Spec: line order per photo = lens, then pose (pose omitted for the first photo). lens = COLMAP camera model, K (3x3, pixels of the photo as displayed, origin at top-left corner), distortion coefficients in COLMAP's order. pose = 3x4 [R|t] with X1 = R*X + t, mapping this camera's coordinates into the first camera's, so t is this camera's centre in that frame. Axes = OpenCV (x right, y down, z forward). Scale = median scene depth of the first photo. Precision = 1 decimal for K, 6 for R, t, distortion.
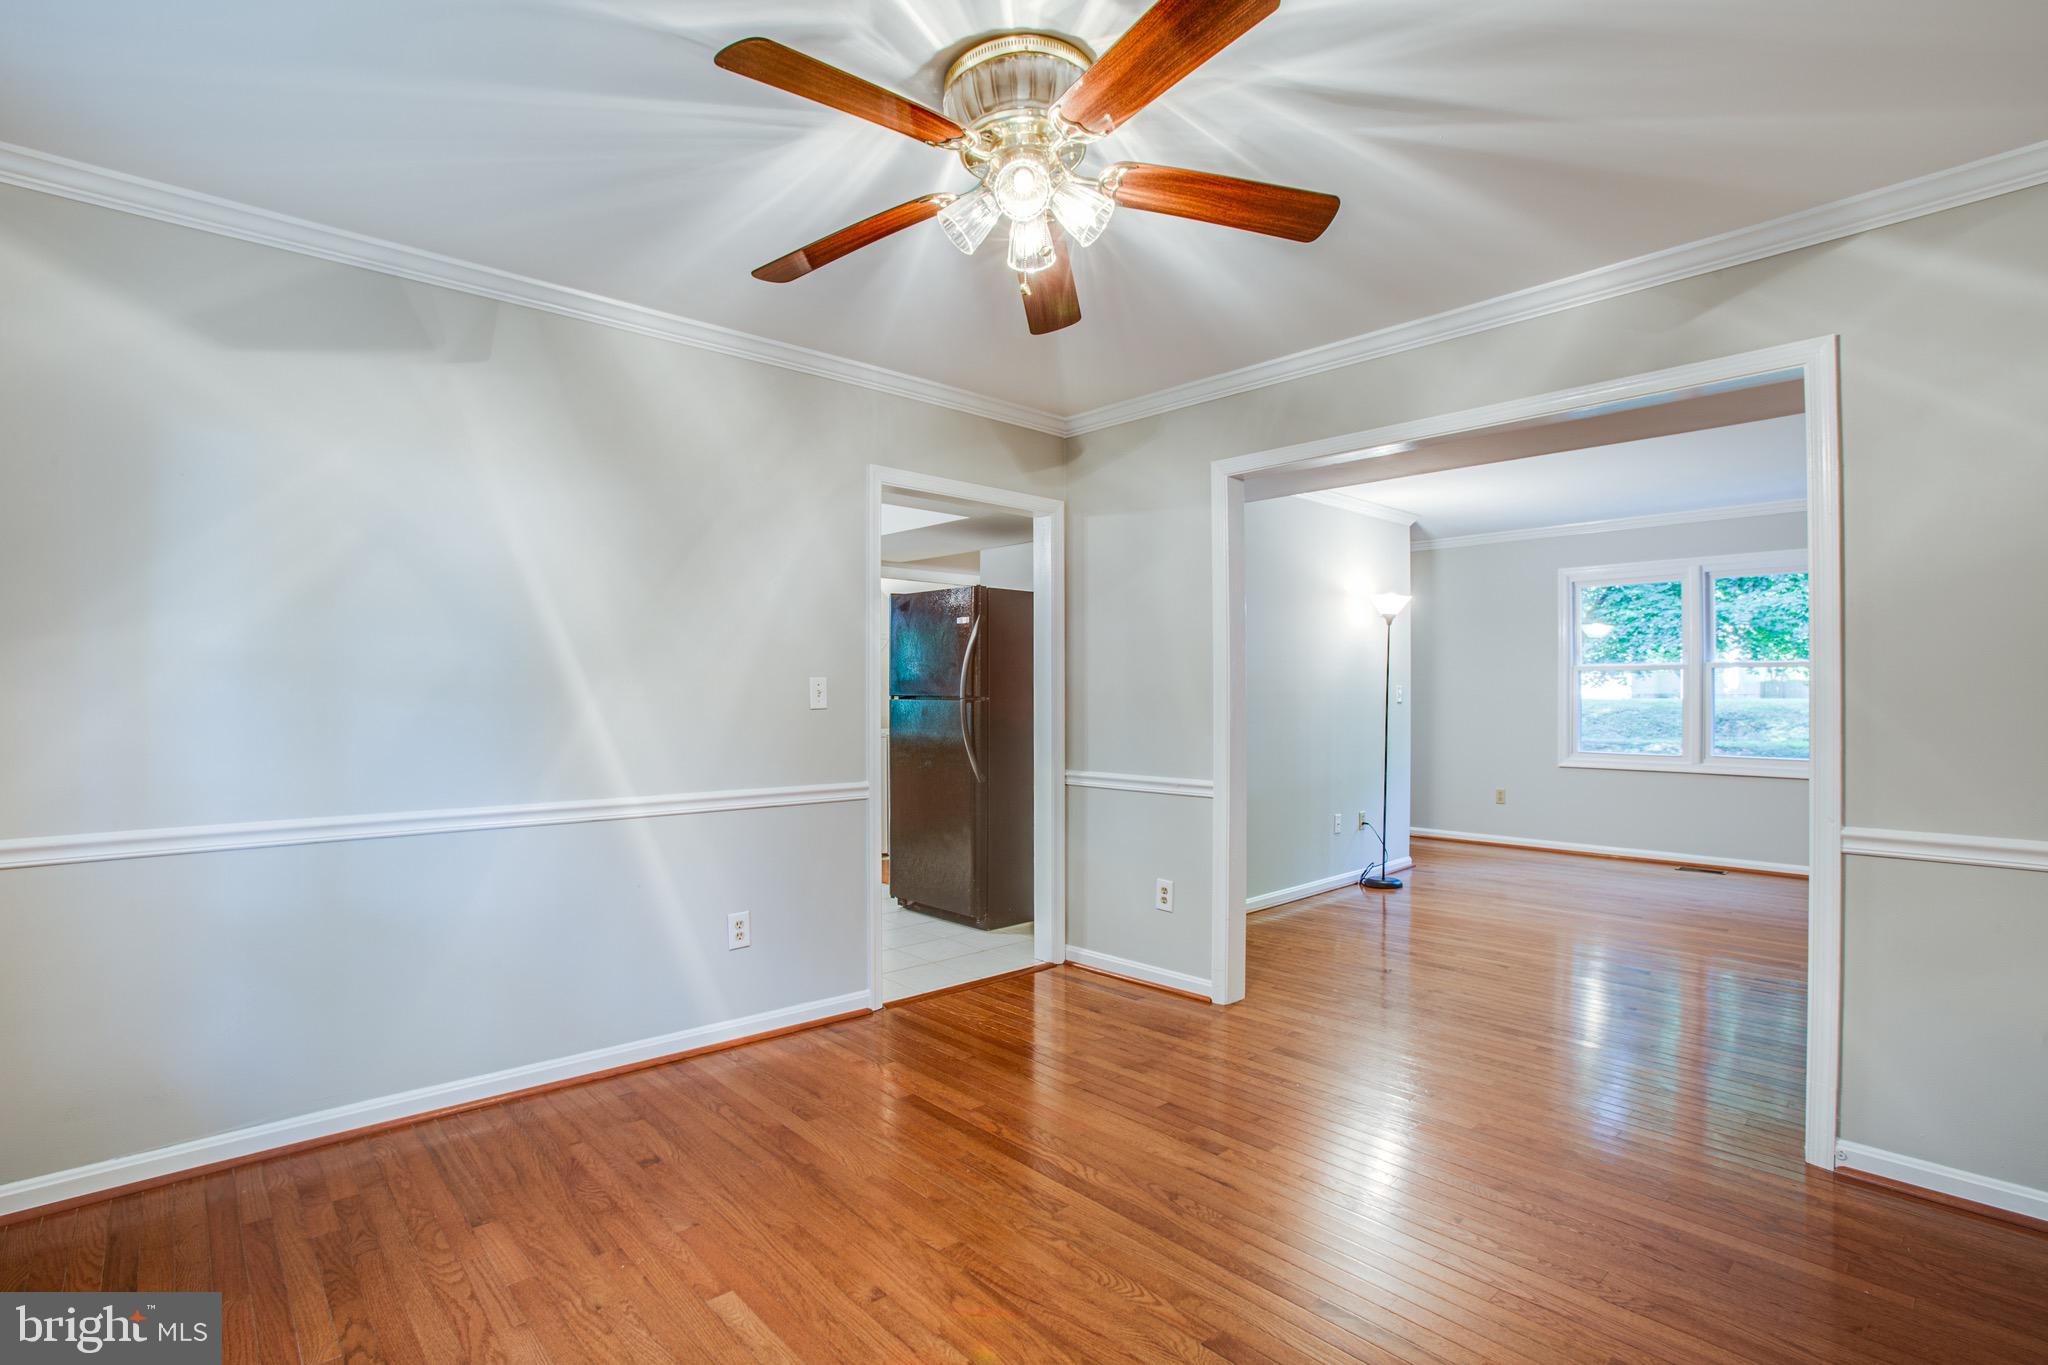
lens RADIAL K [[972.3, 0, 1006.8], [0, 972.3, 689.6], [0, 0, 1]] dist [-0.042440, 0.006279]
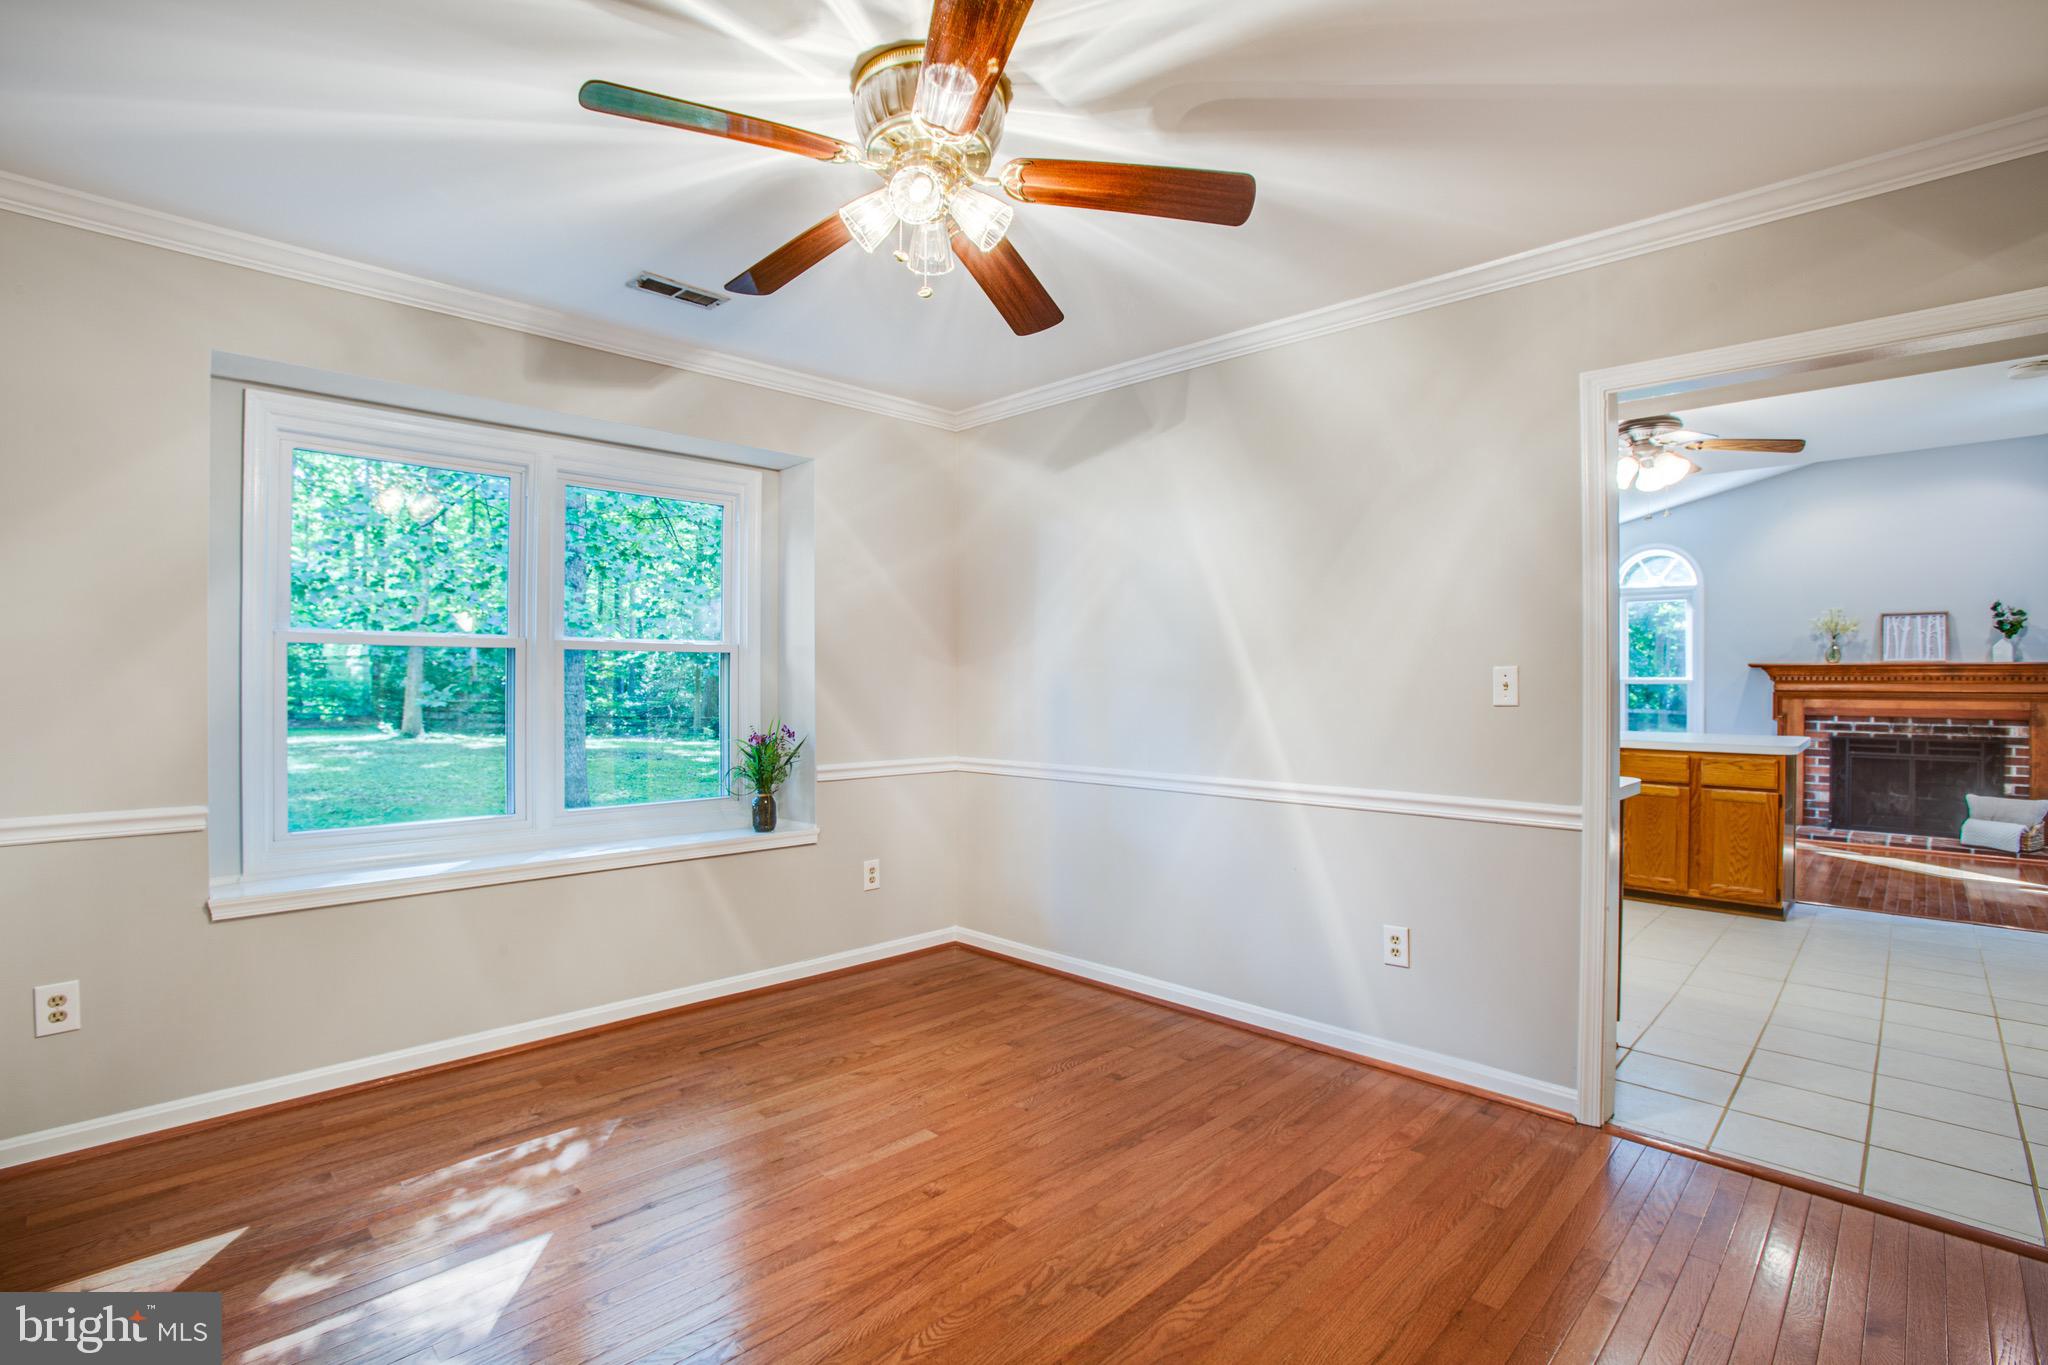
lens RADIAL K [[972.3, 0, 1025.1], [0, 972.3, 678.5], [0, 0, 1]] dist [-0.042440, 0.006279]
pose [[0.071840, -0.000348, -0.997416, 0.735151], [0.000436, 1.000000, -0.000317, -0.003336], [0.997416, -0.000413, 0.071840, 0.715033]]
